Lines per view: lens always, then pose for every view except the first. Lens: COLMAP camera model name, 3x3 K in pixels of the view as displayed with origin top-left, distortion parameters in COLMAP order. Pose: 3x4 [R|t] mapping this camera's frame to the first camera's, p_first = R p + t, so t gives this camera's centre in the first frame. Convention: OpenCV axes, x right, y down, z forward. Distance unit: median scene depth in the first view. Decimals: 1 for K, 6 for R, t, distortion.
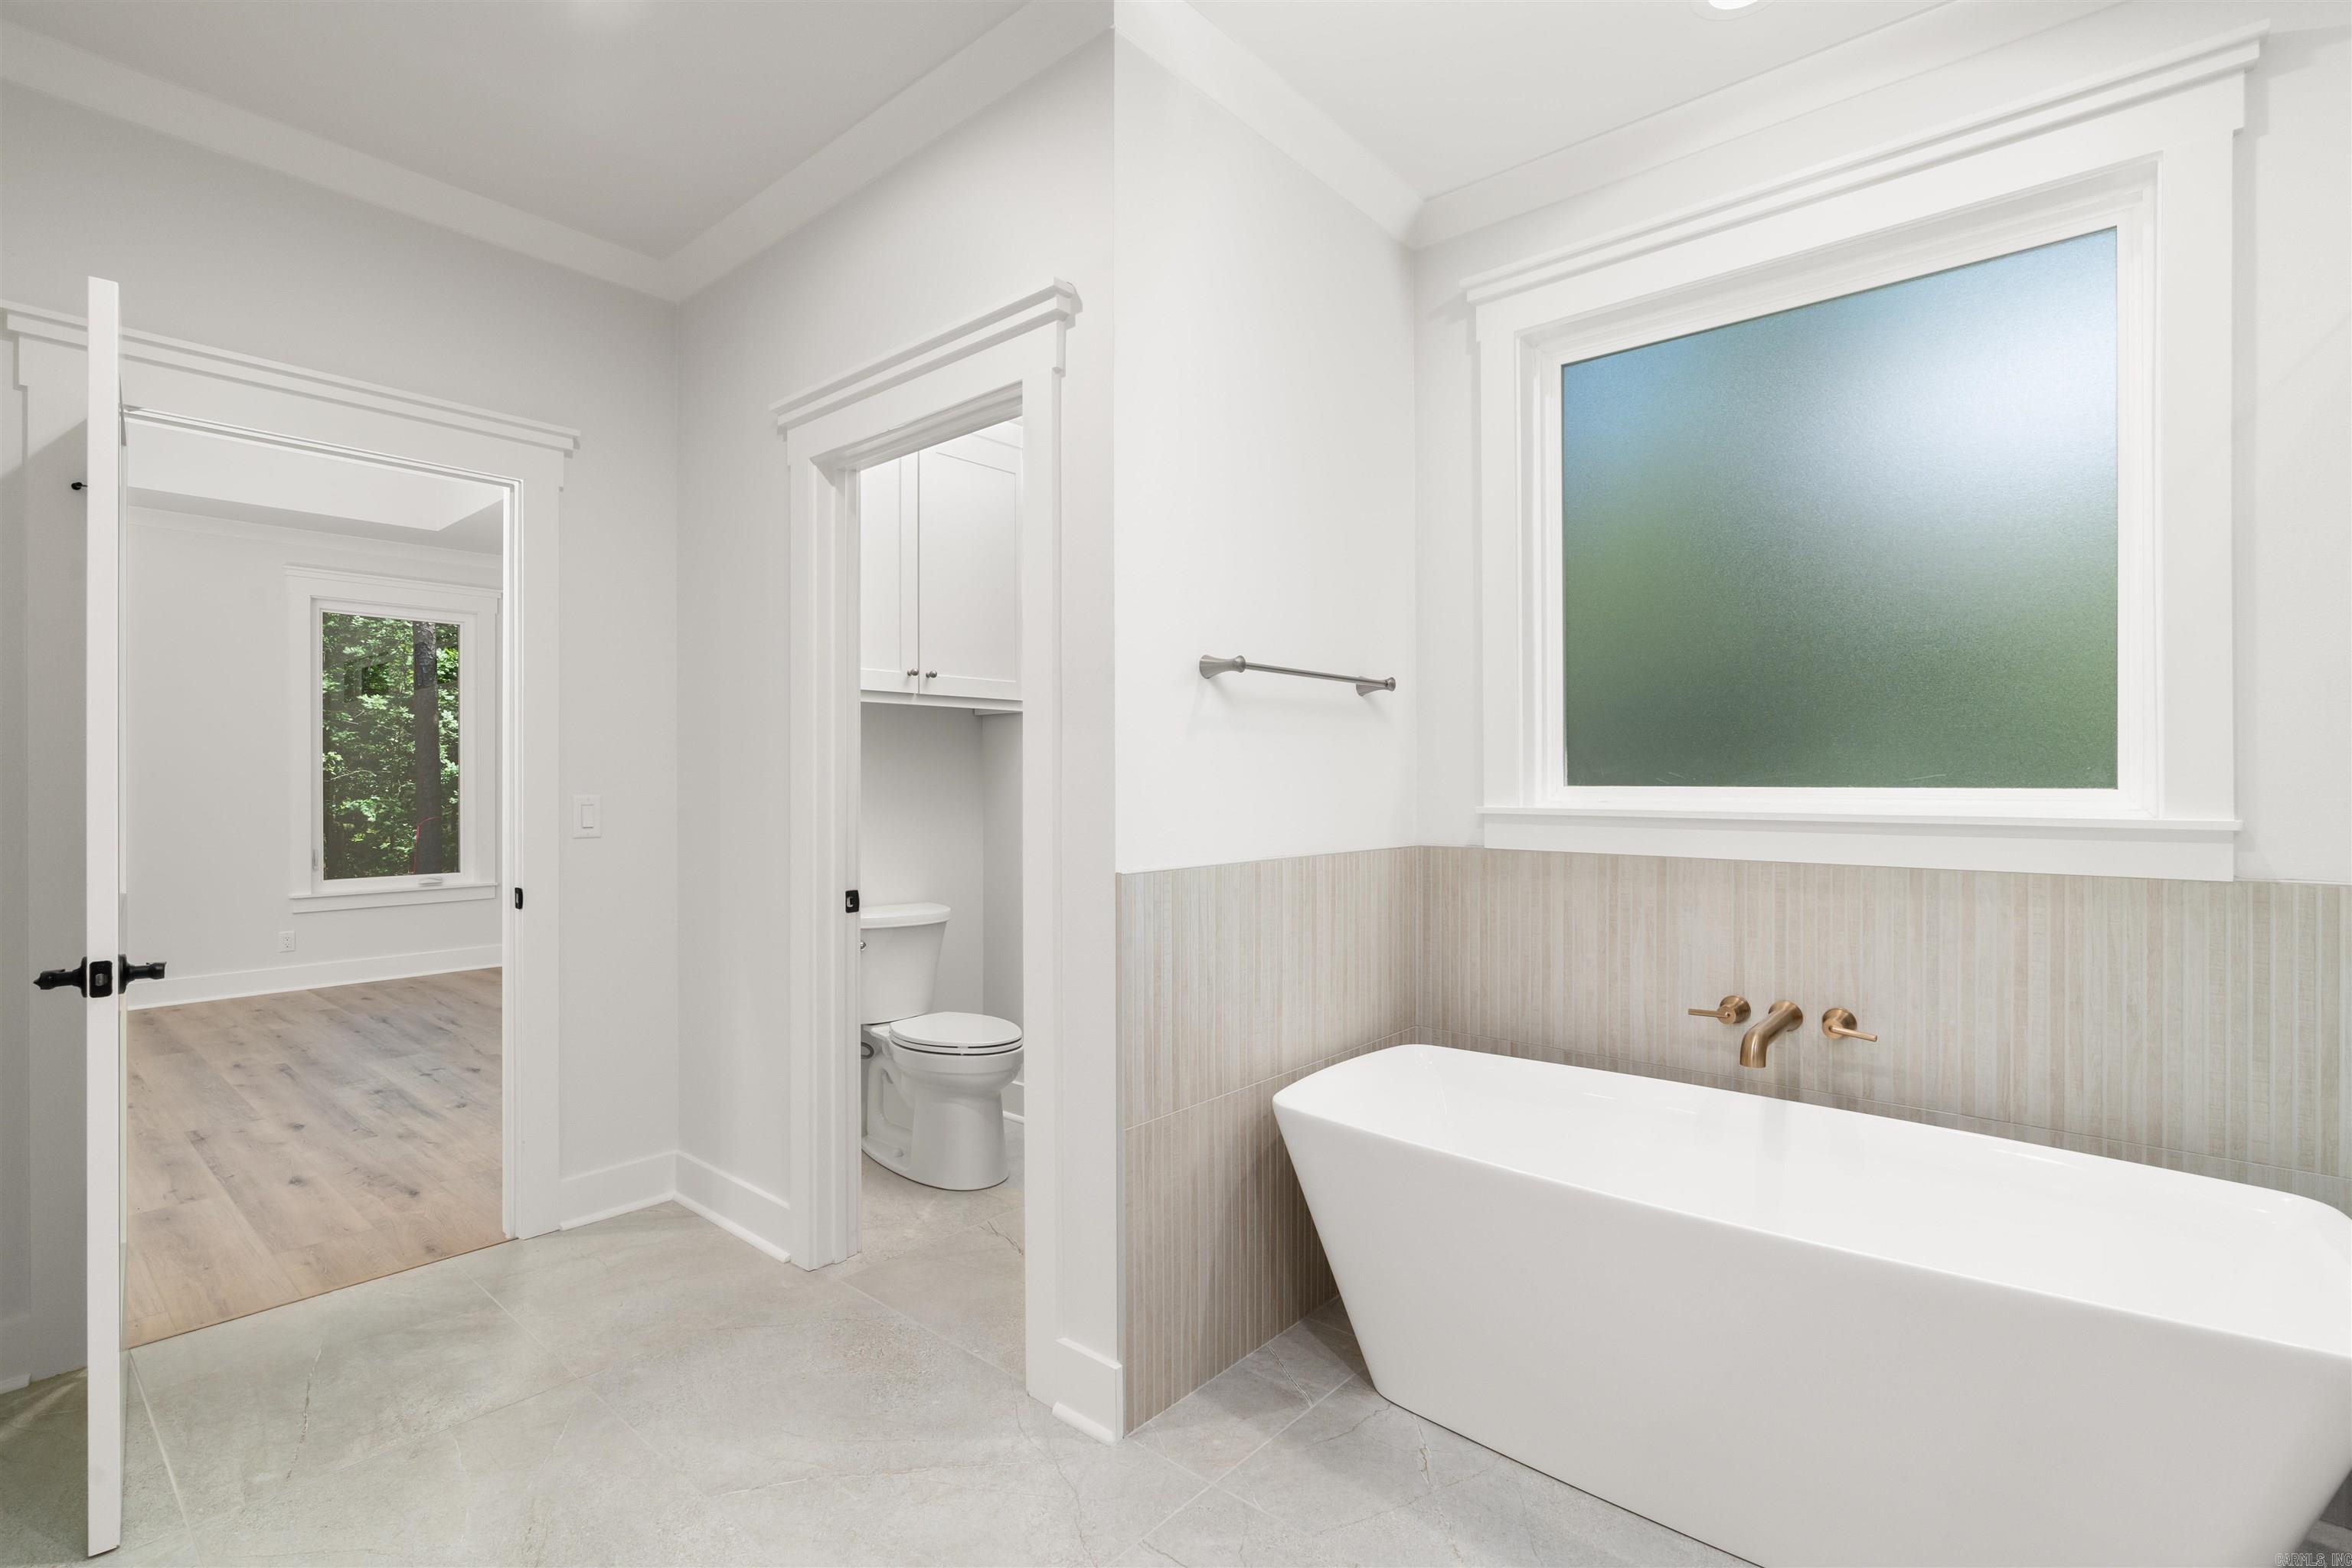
lens RADIAL K [[1084.5, 0, 1176.0], [0, 1084.5, 784.0], [0, 0, 1]] dist [-0.002054, -0.000131]
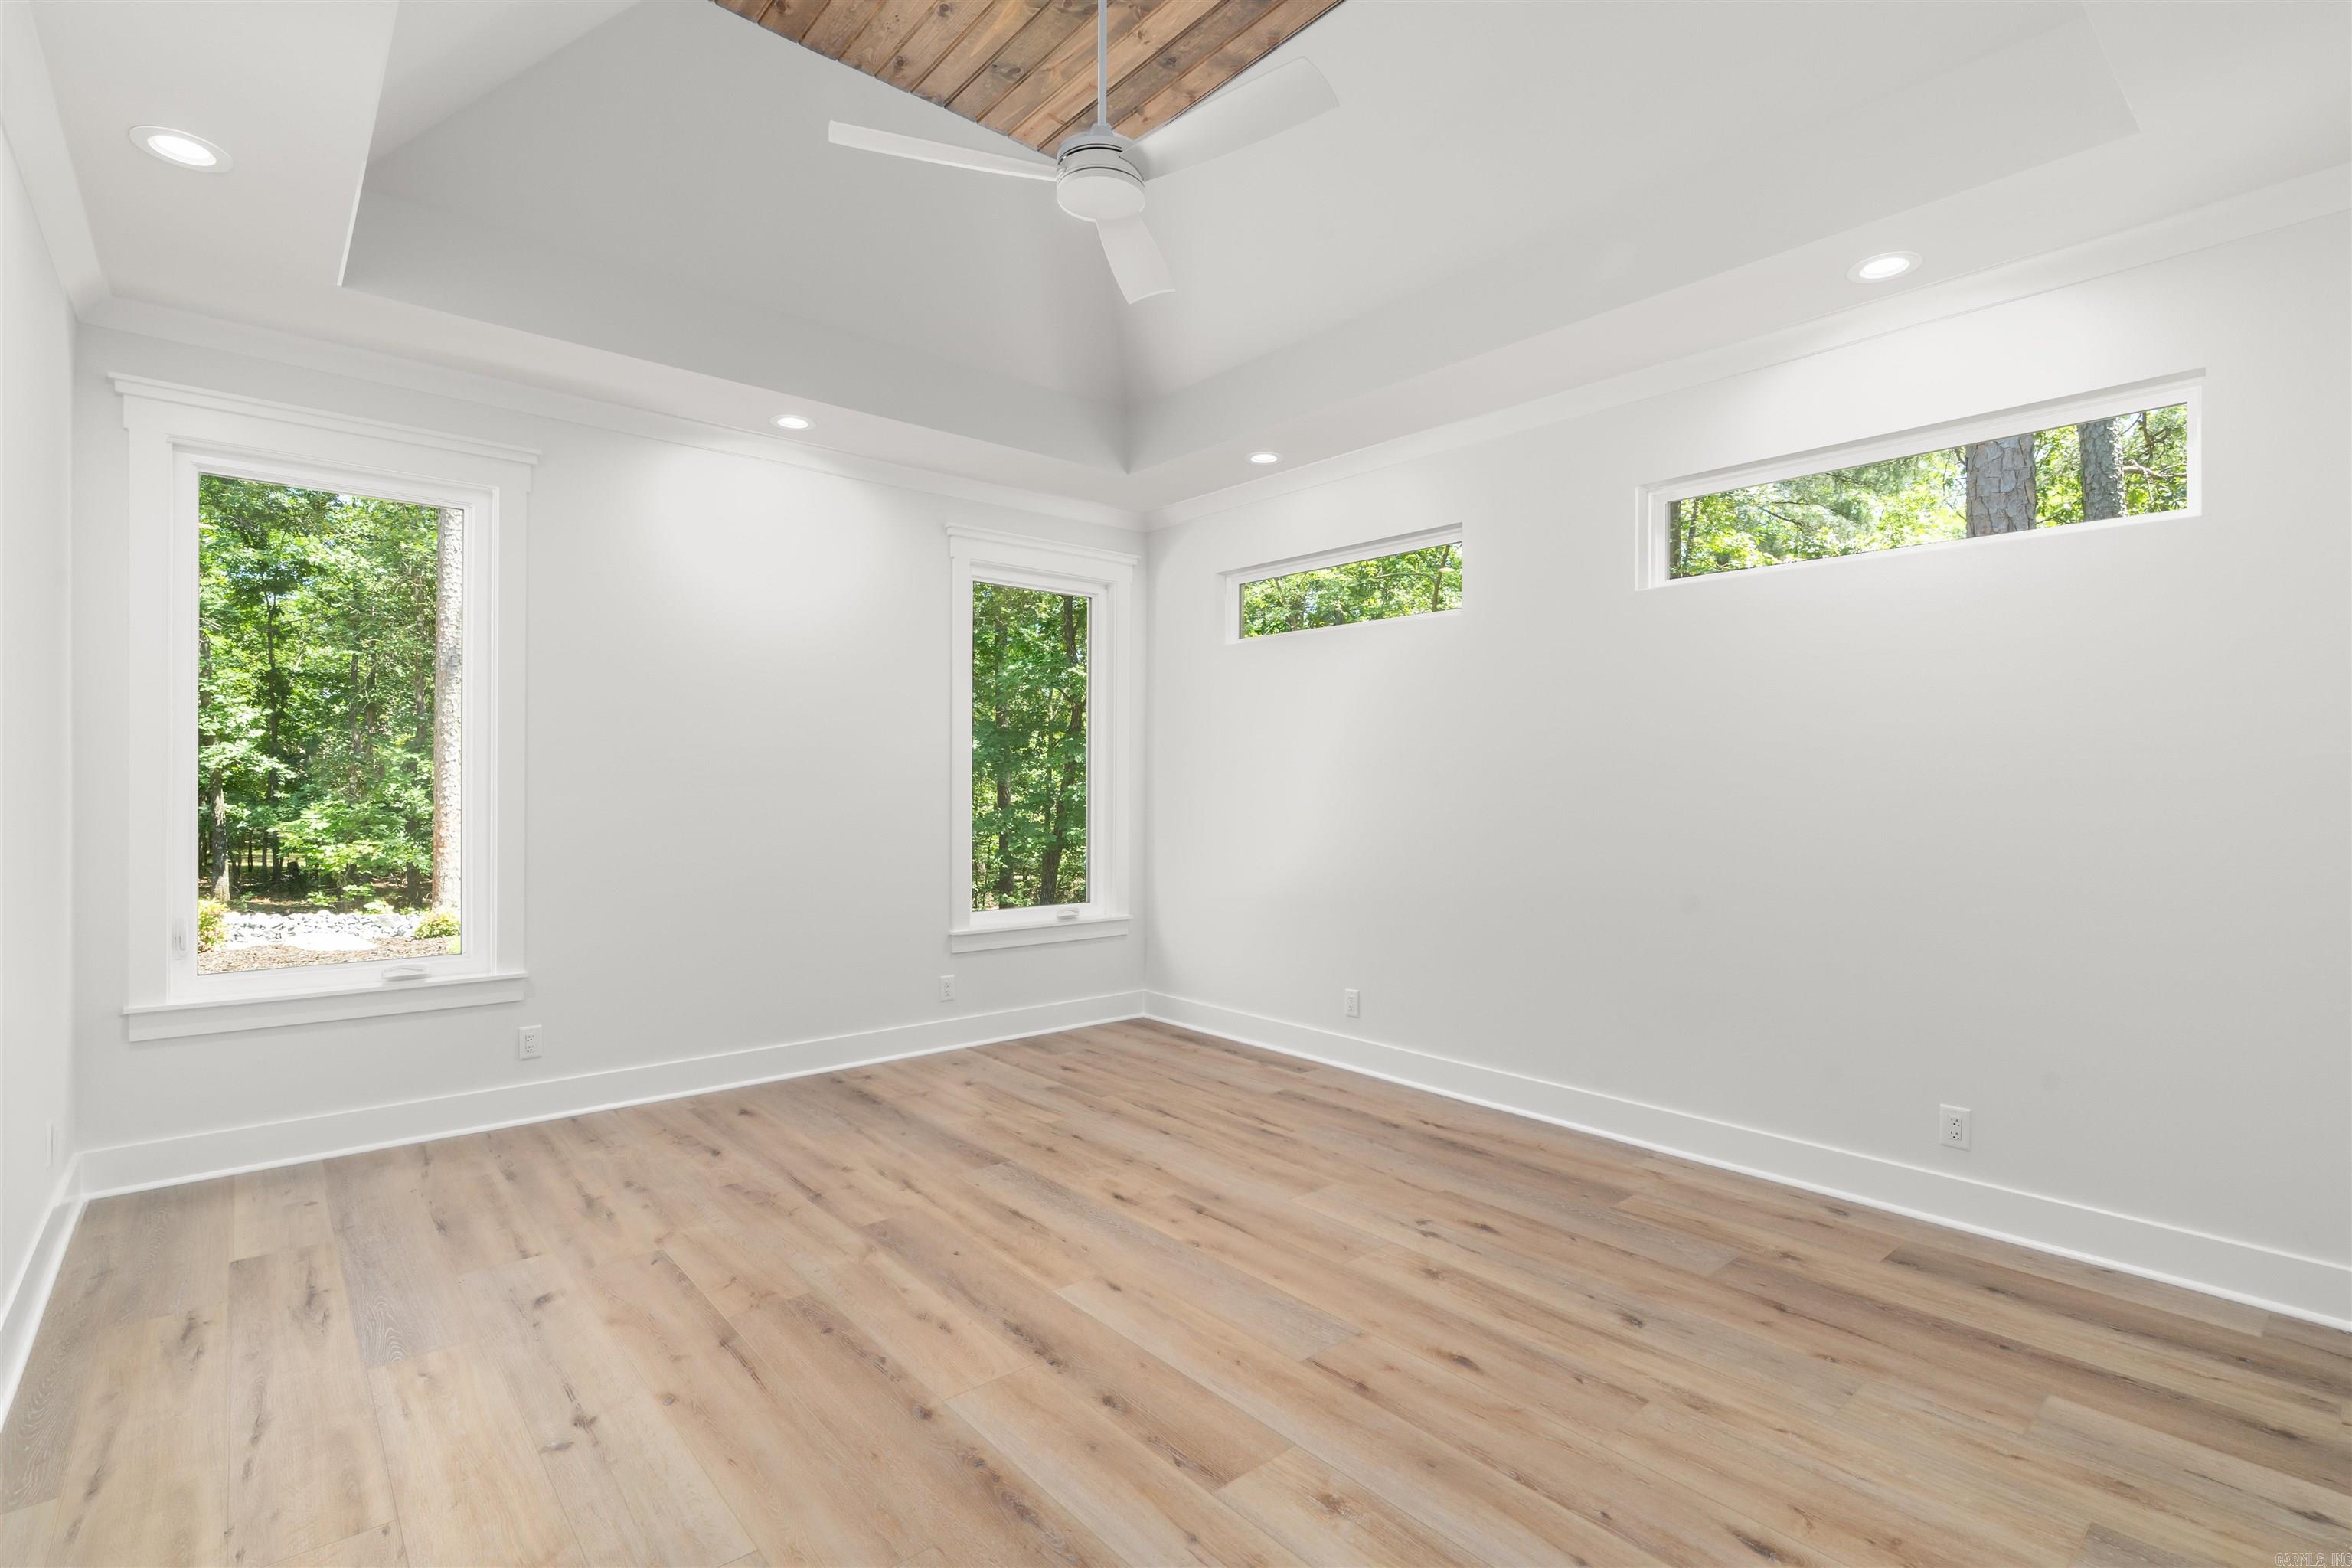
lens RADIAL K [[1084.5, 0, 1176.0], [0, 1084.5, 784.0], [0, 0, 1]] dist [-0.002054, -0.000131]
pose [[0.989466, 0.003758, -0.144718, -0.959029], [-0.004625, 0.999973, -0.005650, -0.009164], [0.144693, 0.006259, 0.989457, 0.393531]]
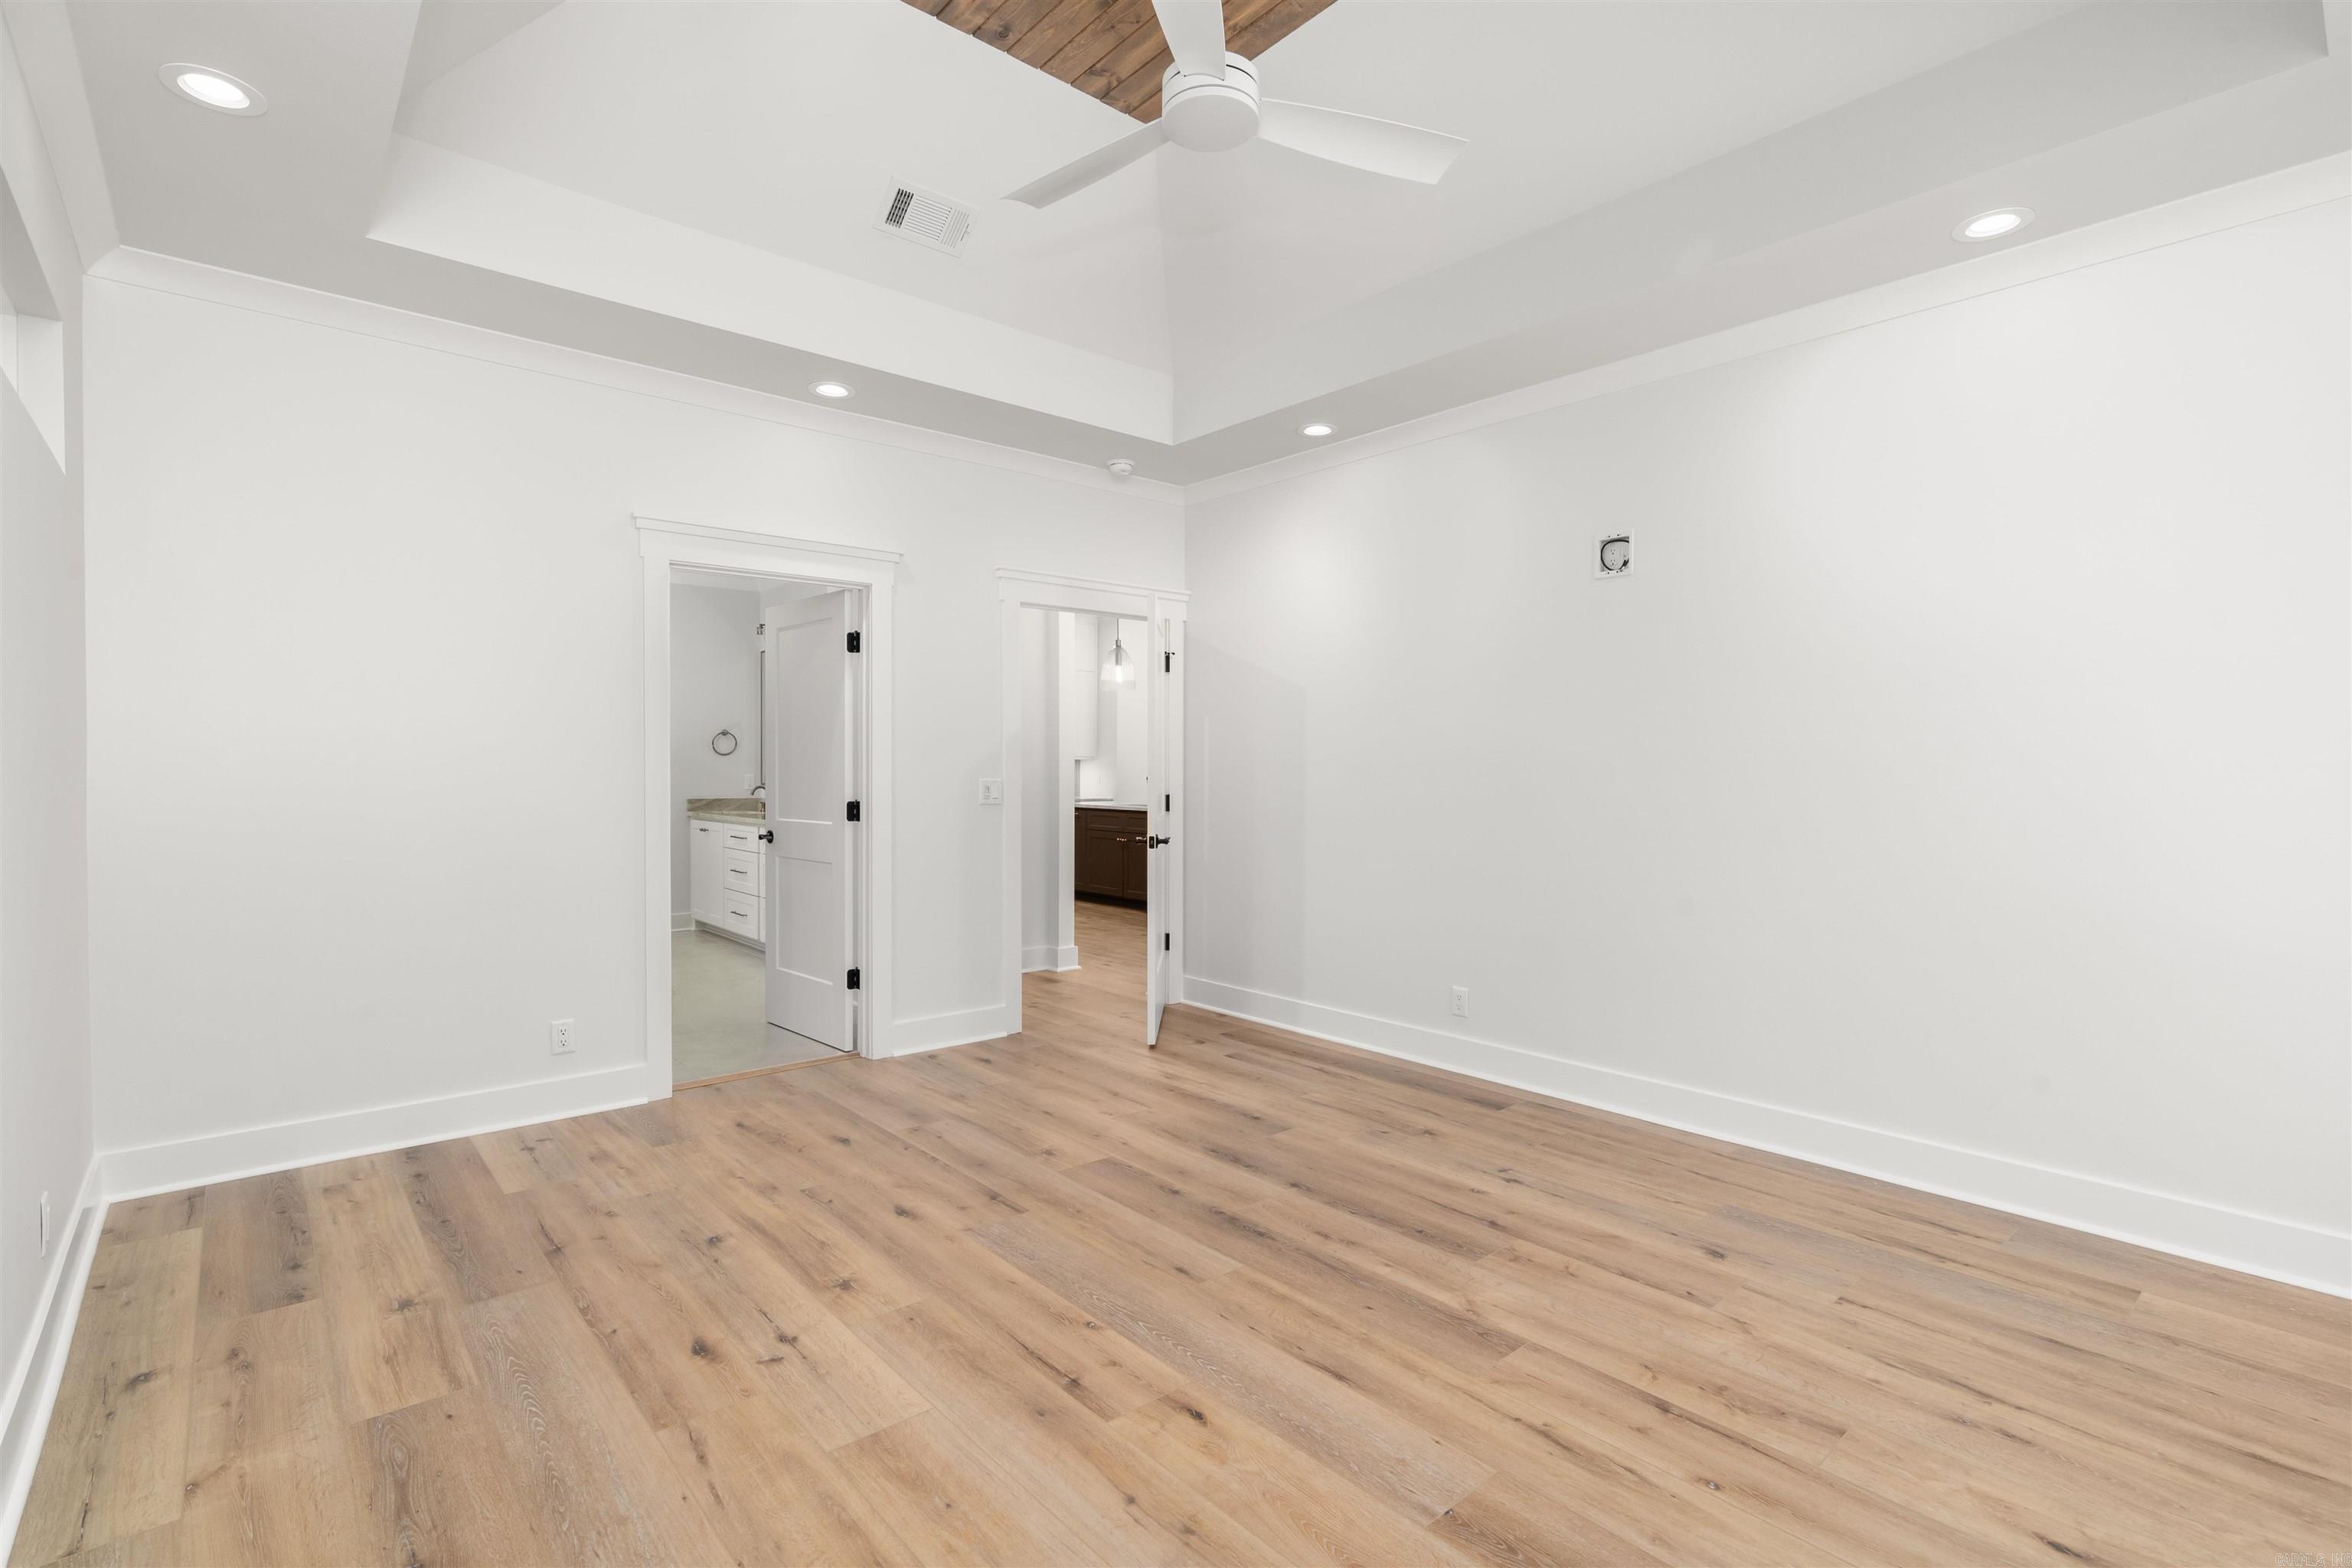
lens RADIAL K [[1084.5, 0, 1176.0], [0, 1084.5, 784.0], [0, 0, 1]] dist [-0.002054, -0.000131]
pose [[-0.989966, -0.007798, 0.141092, -1.212548], [-0.005174, 0.999807, 0.018955, -0.014459], [-0.141213, 0.018035, -0.989815, 1.898458]]
